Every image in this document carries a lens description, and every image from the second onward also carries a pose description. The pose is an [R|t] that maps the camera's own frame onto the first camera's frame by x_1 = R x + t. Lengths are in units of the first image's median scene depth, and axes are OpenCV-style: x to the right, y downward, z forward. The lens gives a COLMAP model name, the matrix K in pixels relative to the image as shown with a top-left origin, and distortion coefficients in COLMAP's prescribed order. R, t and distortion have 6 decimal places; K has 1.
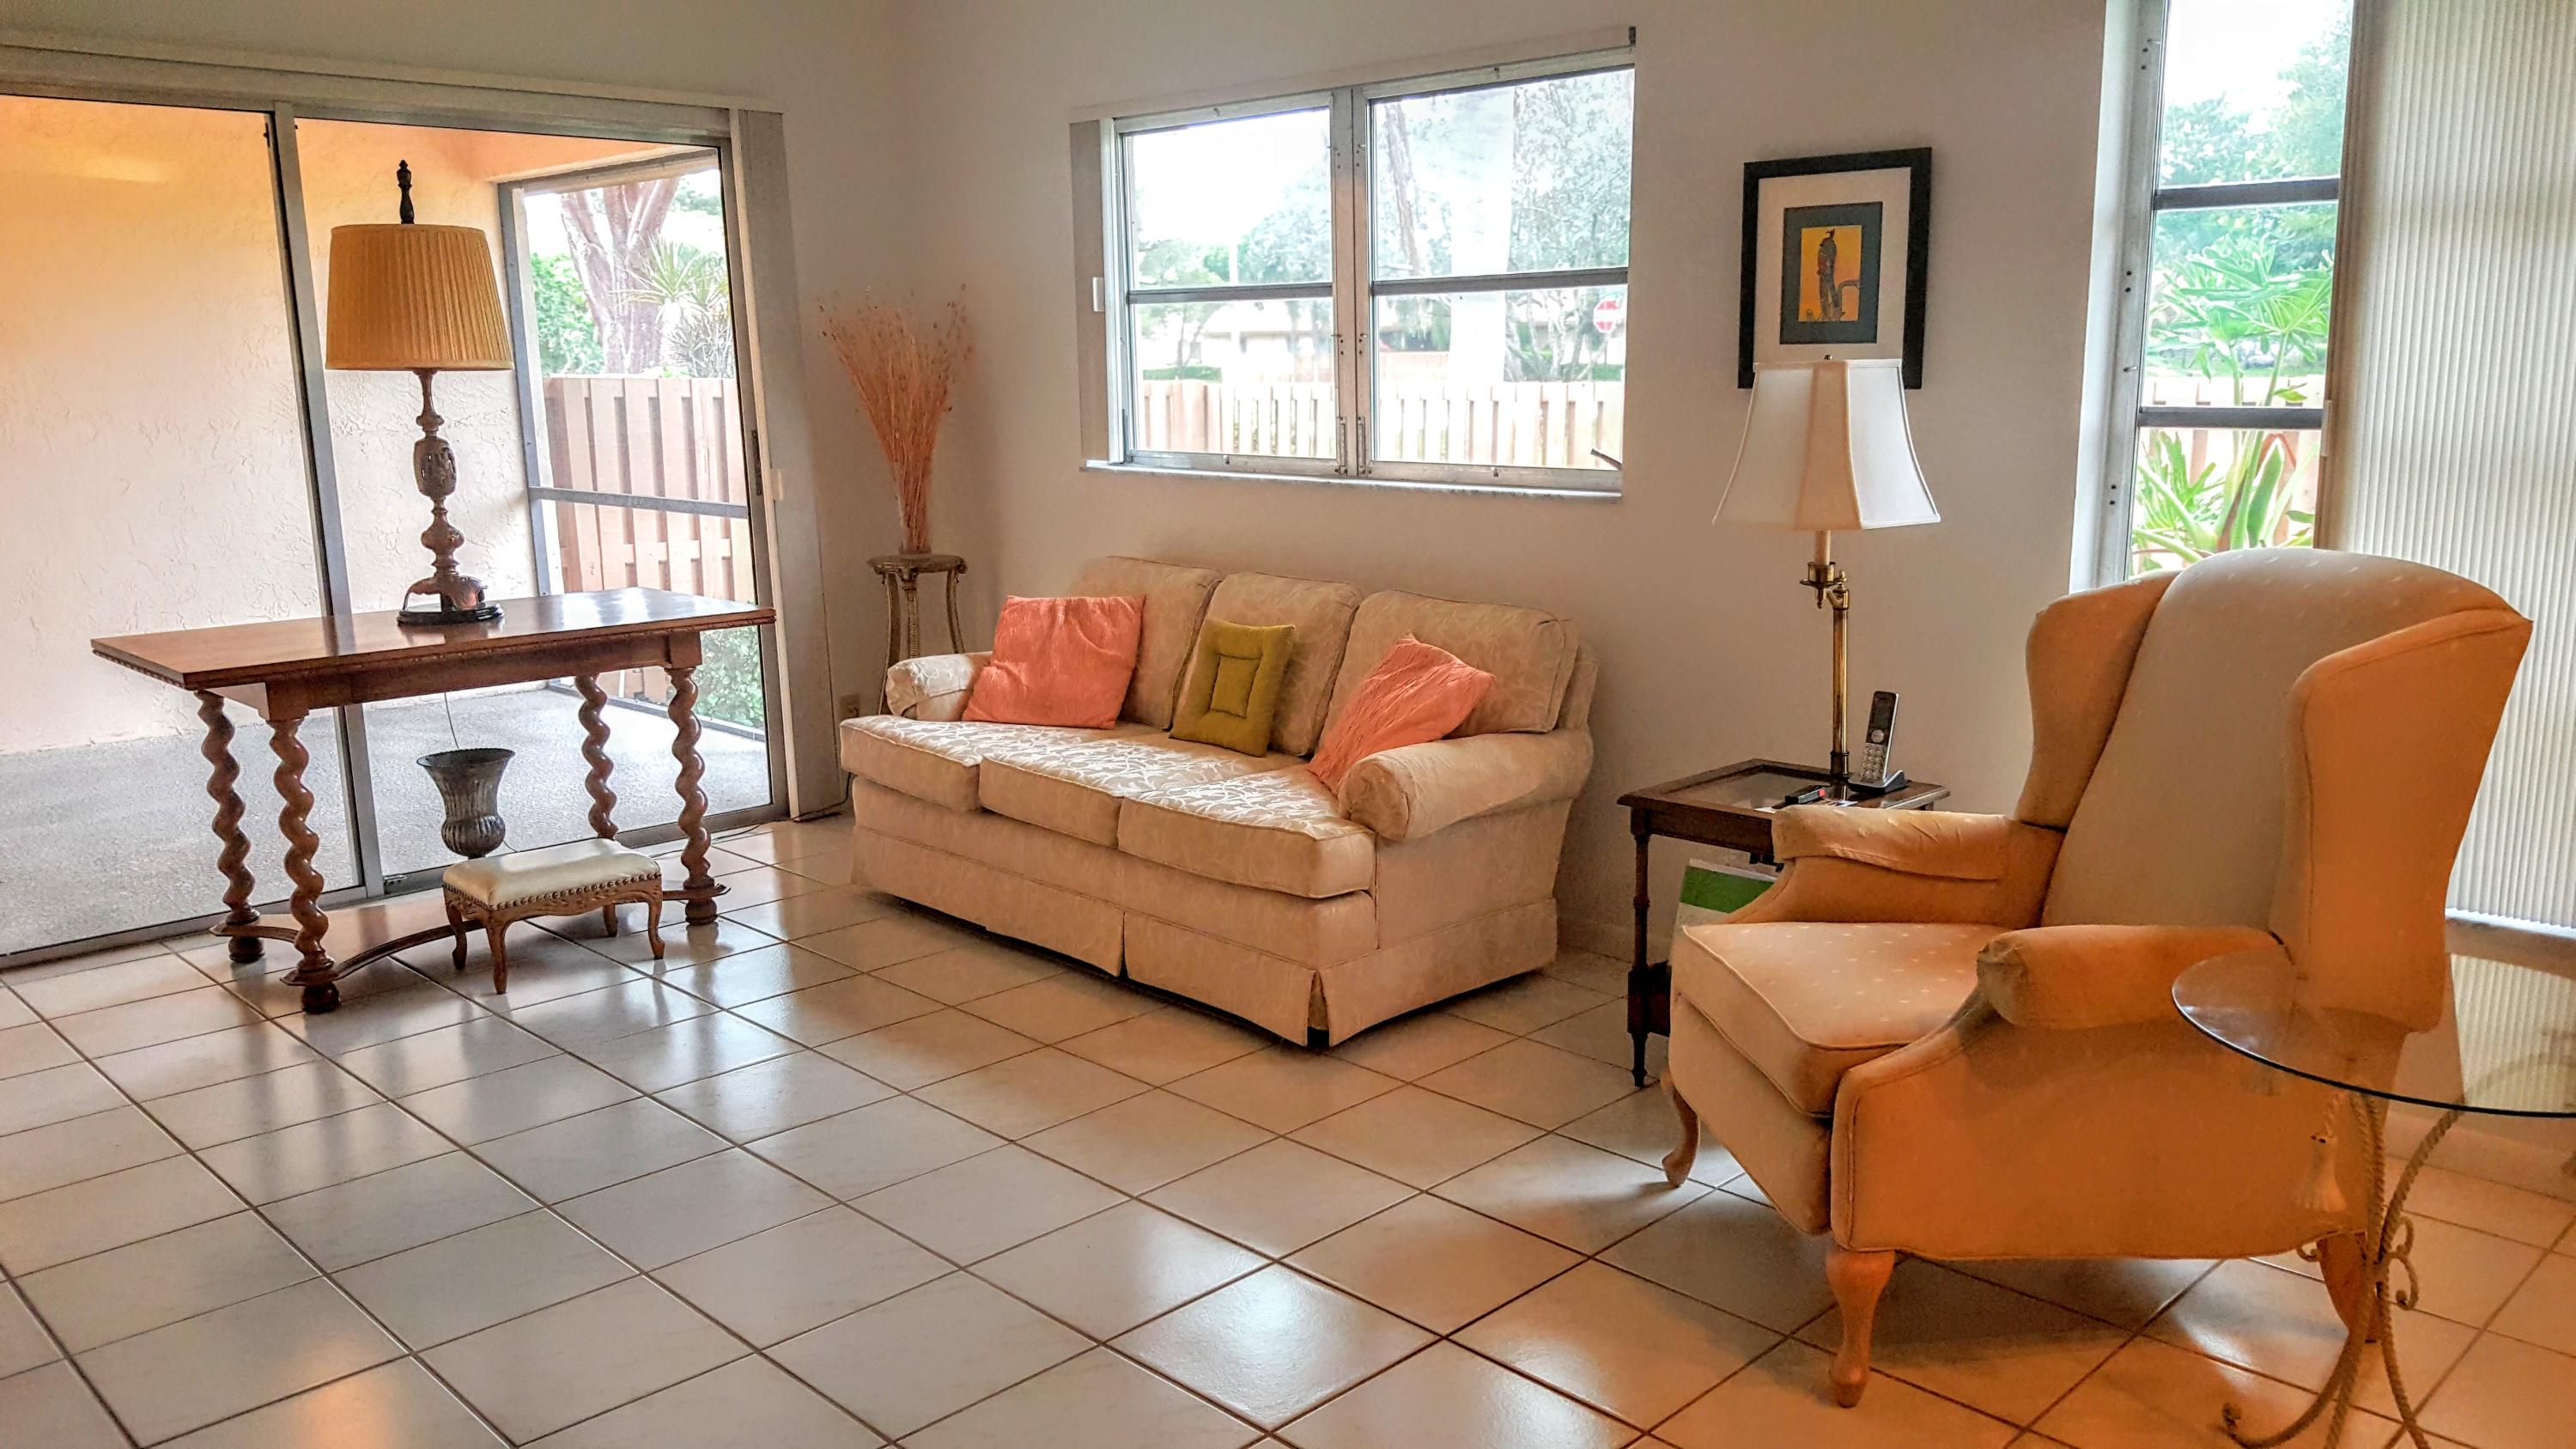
lens RADIAL K [[1919.7, 0, 1292.2], [0, 1919.7, 741.3], [0, 0, 1]] dist [0.079037, -0.103596]
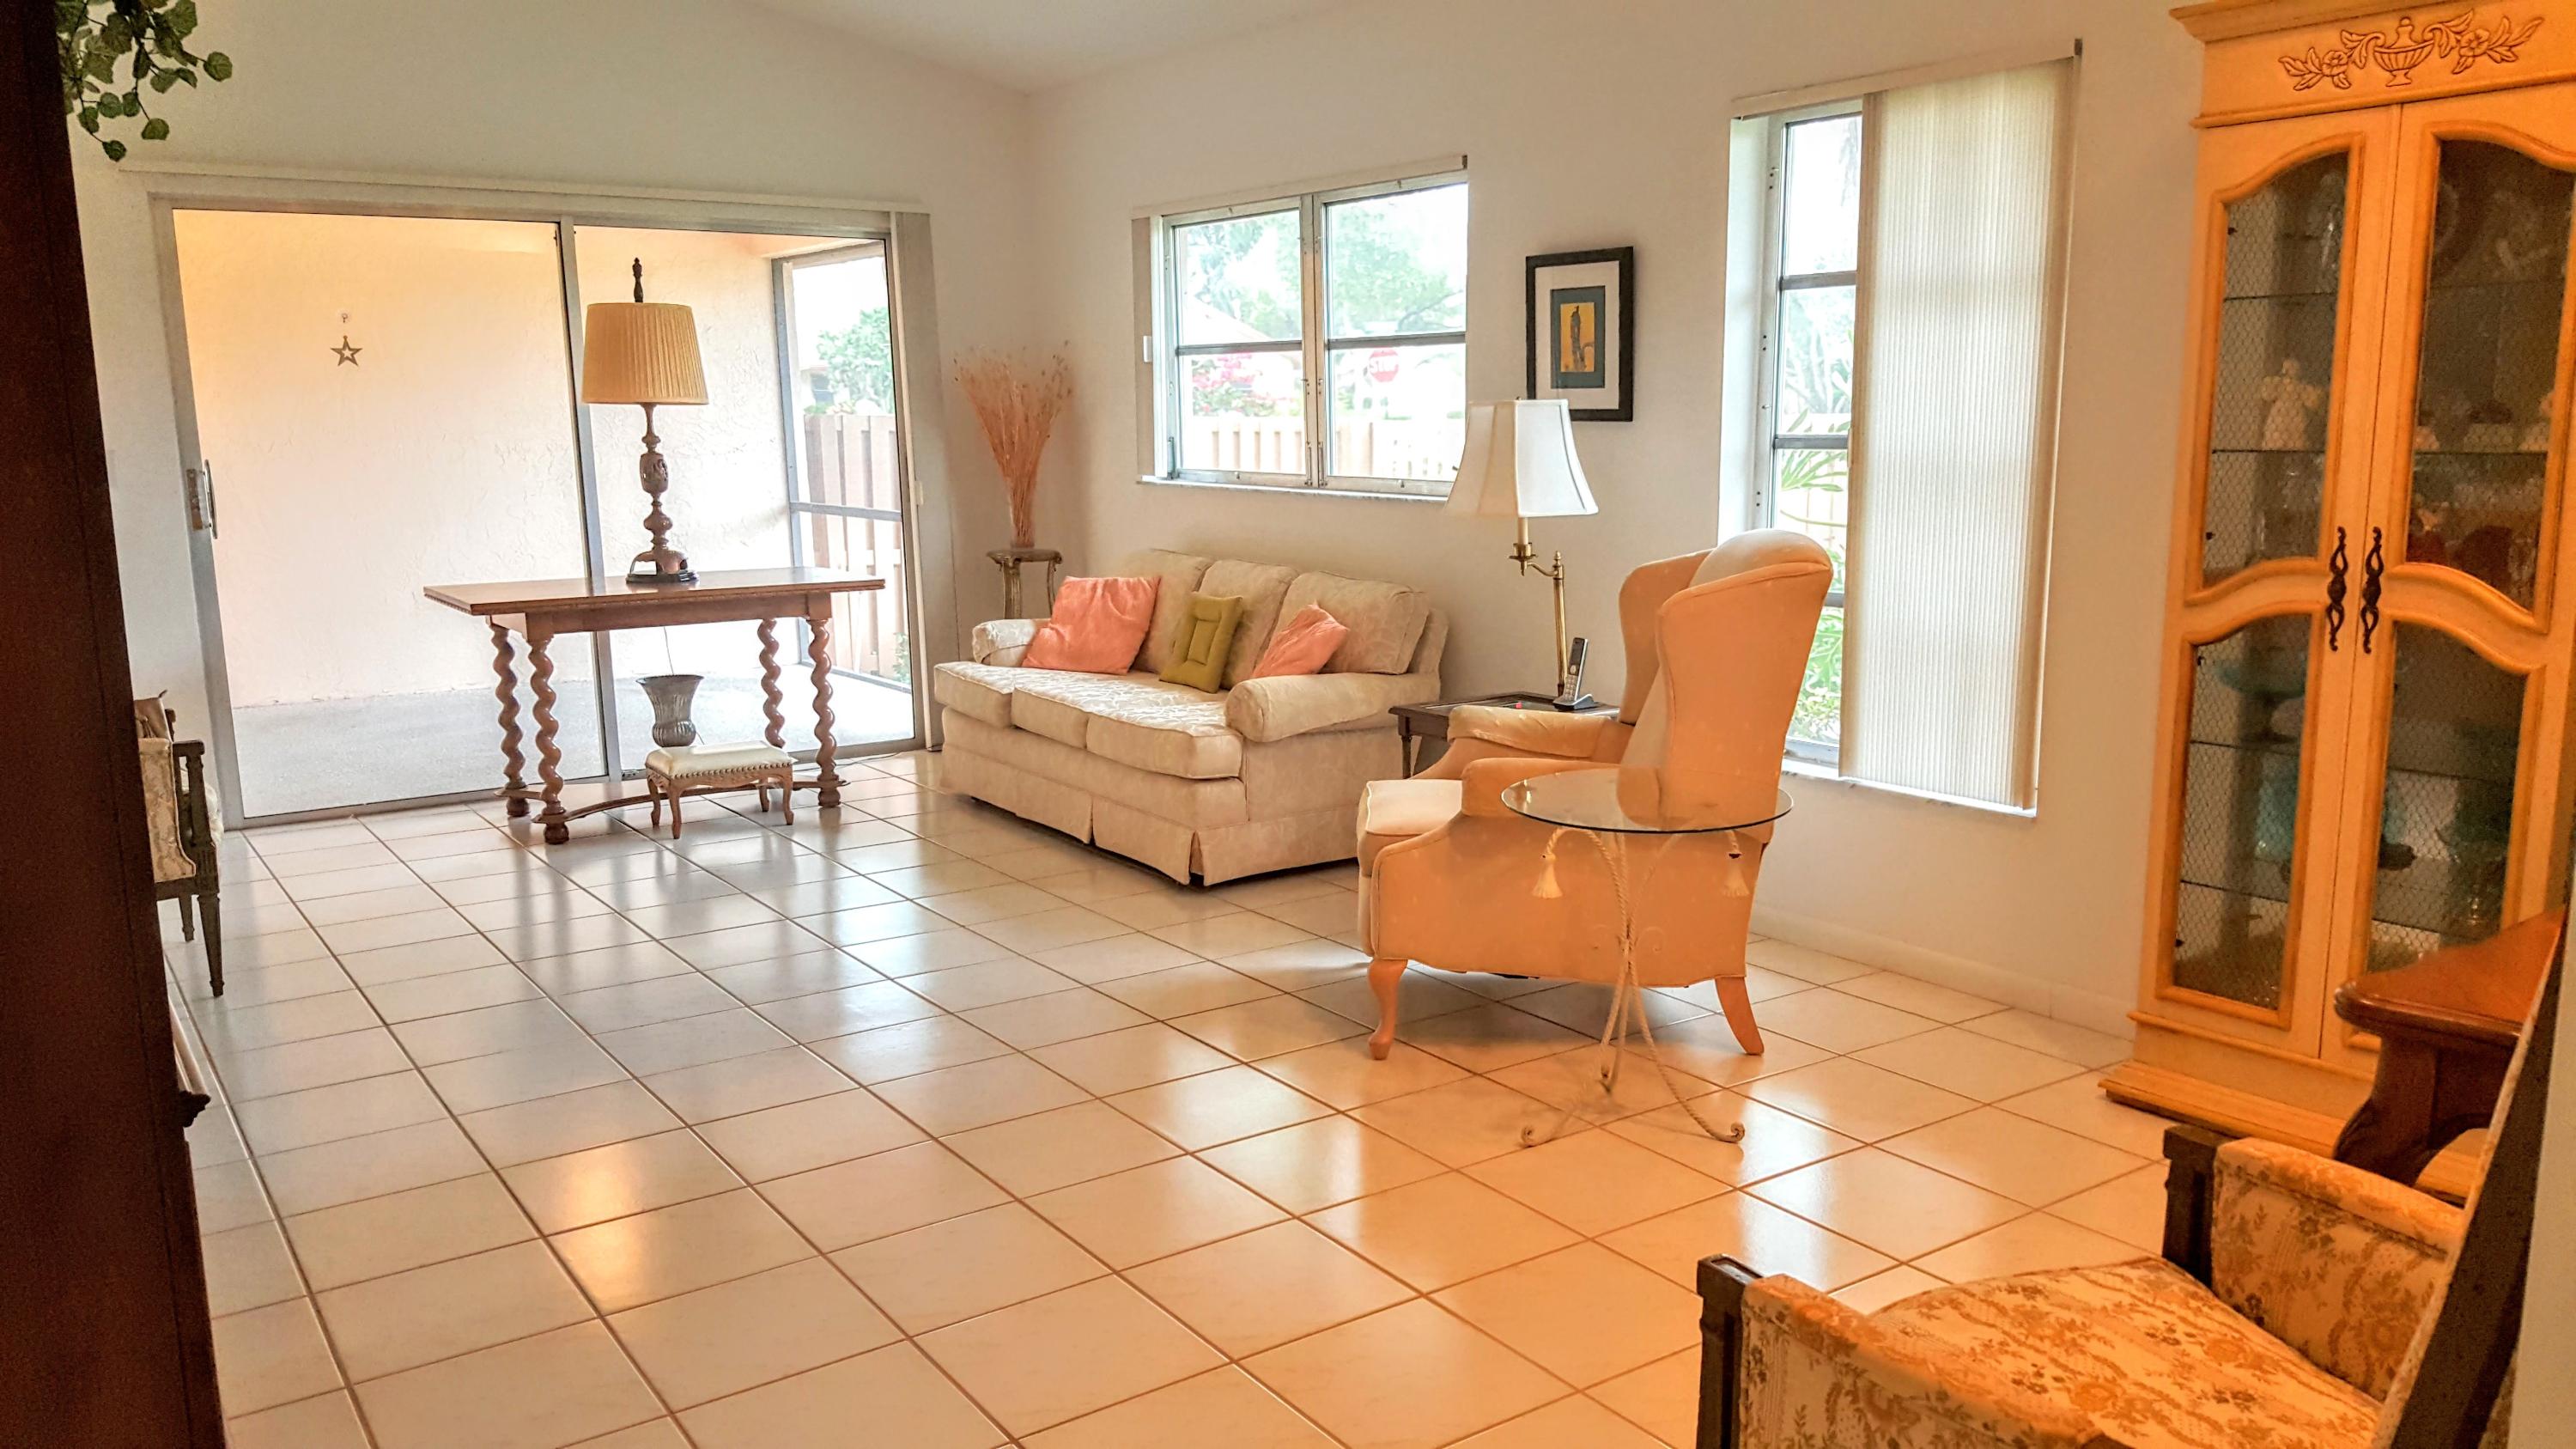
lens RADIAL K [[1919.7, 0, 1314.8], [0, 1919.7, 767.8], [0, 0, 1]] dist [0.079037, -0.103596]
pose [[0.986019, 0.034332, -0.163059, 0.275285], [-0.035822, 0.999339, -0.006202, 0.066355], [0.162739, 0.011956, 0.986597, -0.316205]]
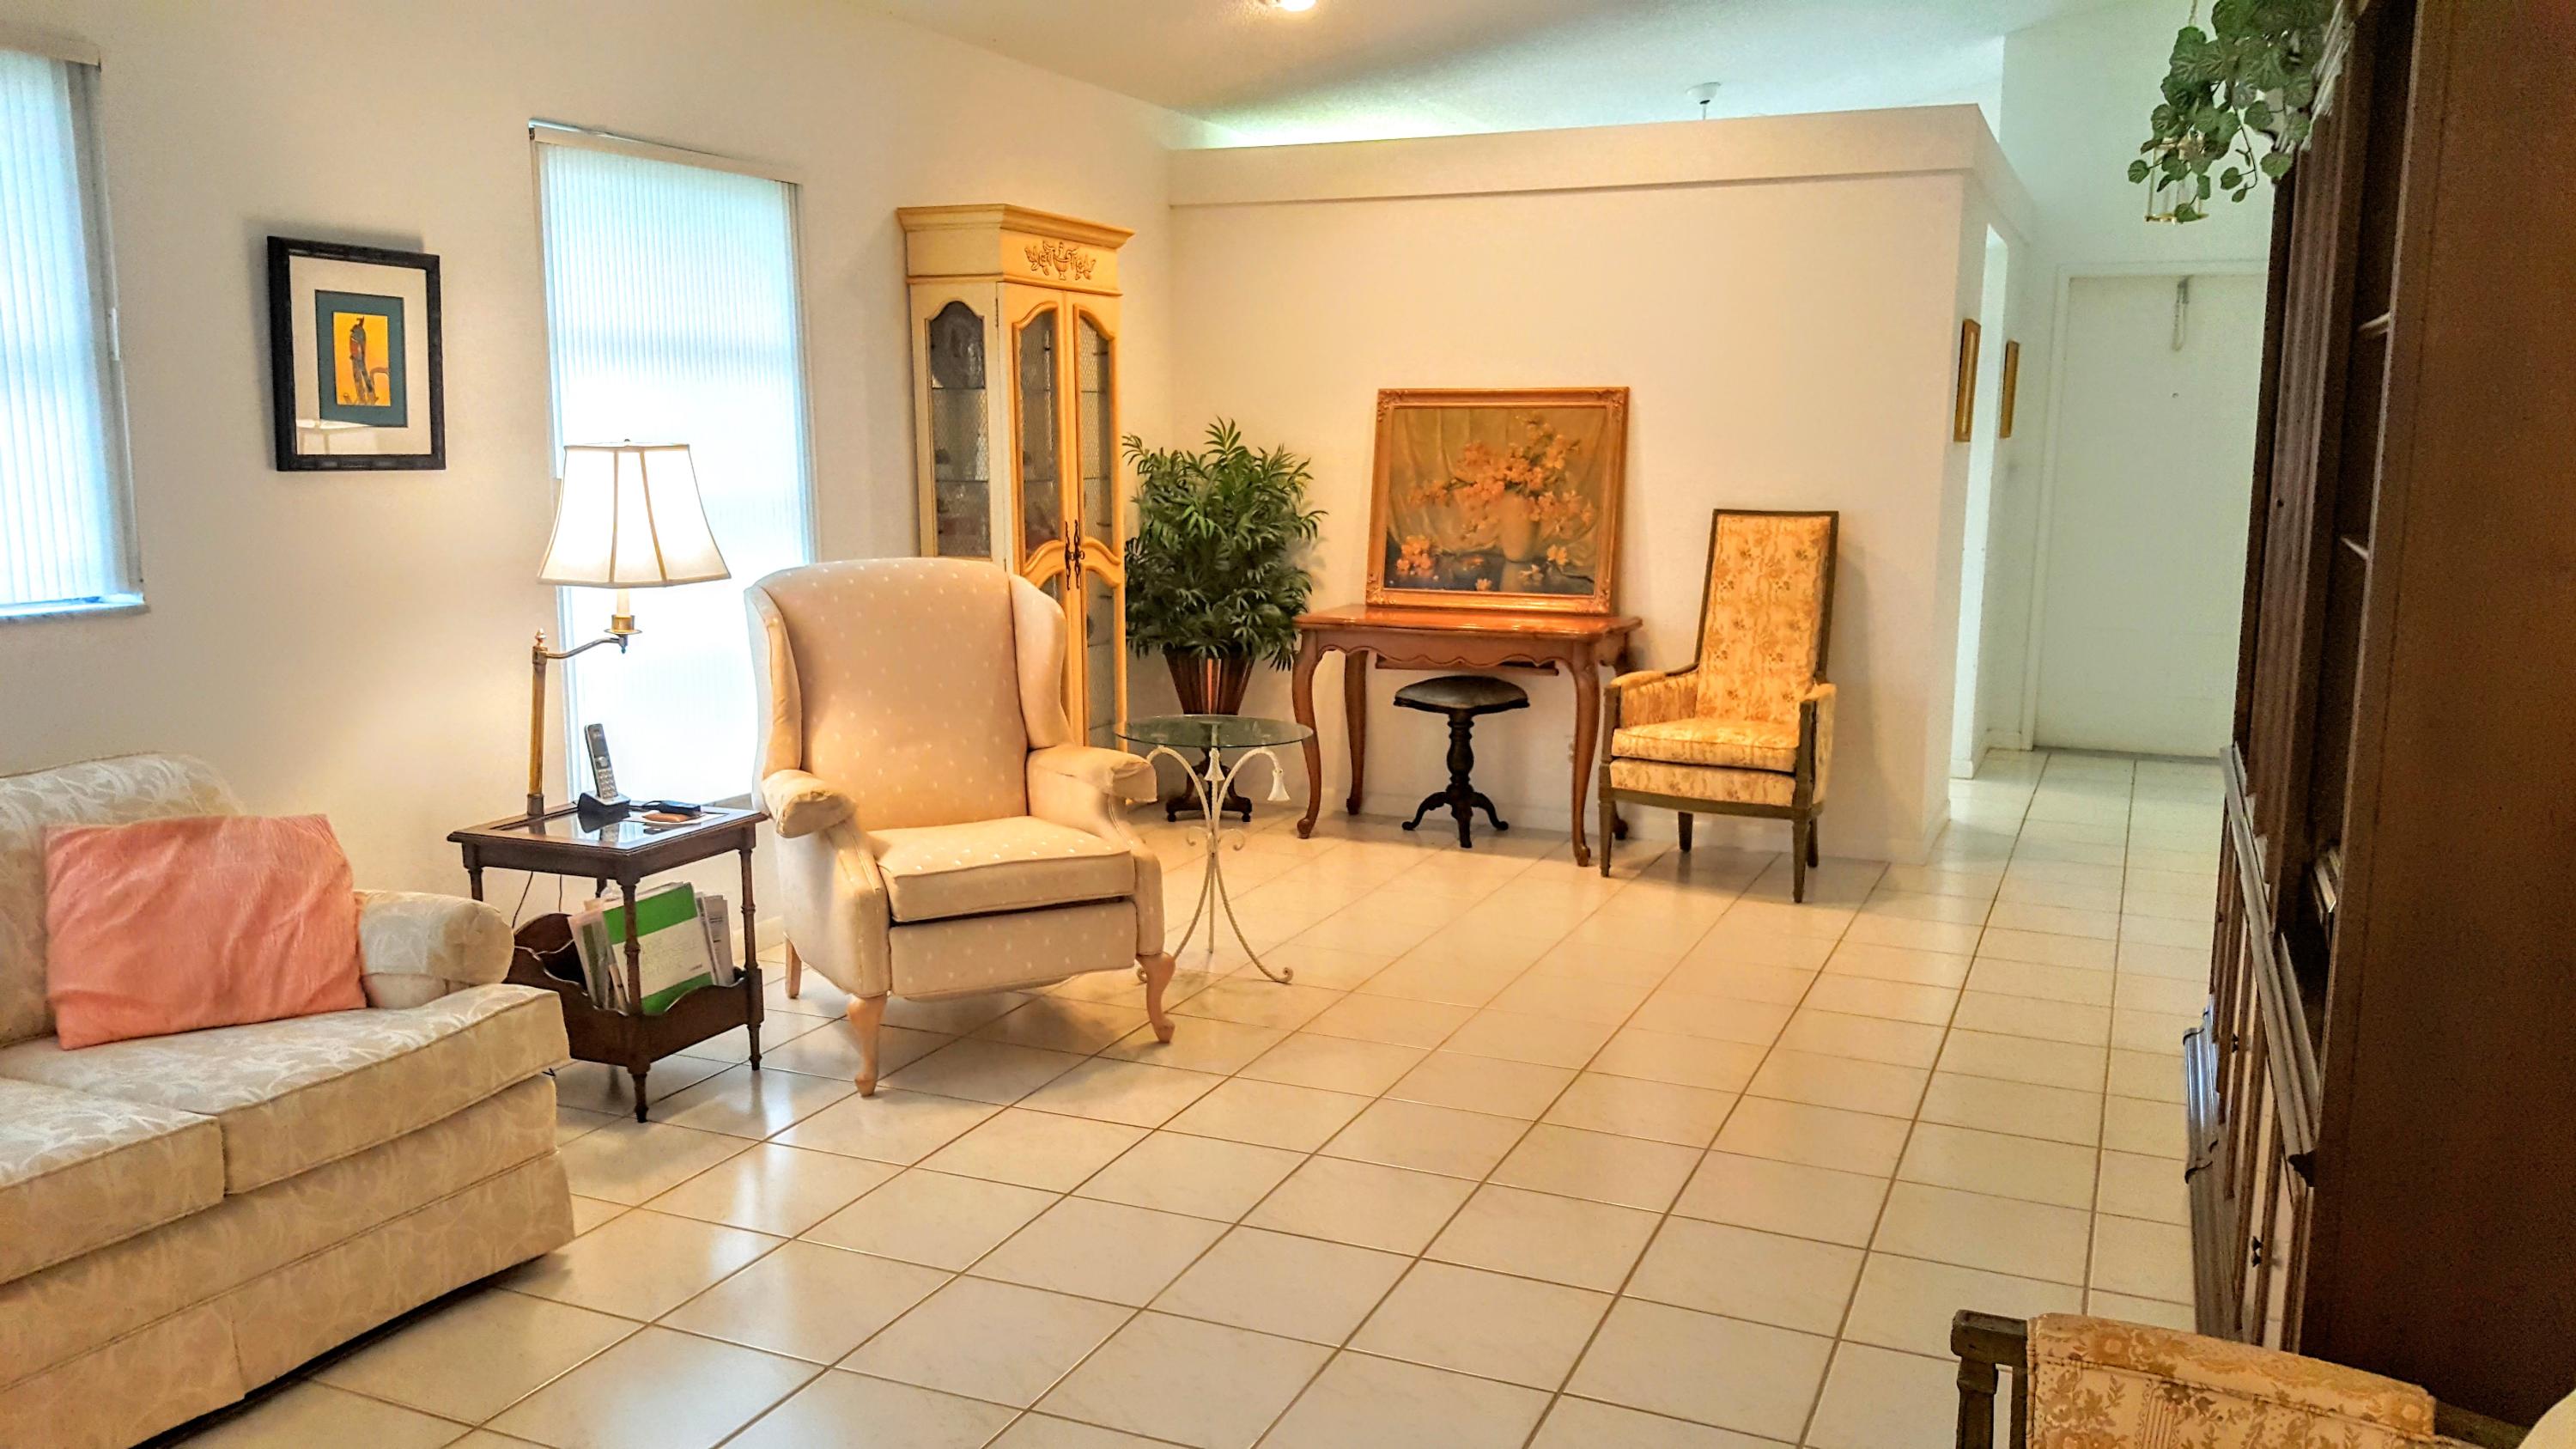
lens RADIAL K [[1919.7, 0, 1293.3], [0, 1919.7, 714.0], [0, 0, 1]] dist [0.079037, -0.103596]
pose [[-0.362529, -0.127780, 0.923171, -0.729595], [0.178379, 0.962729, 0.203305, -0.153347], [-0.914743, 0.238378, -0.326224, 0.781995]]
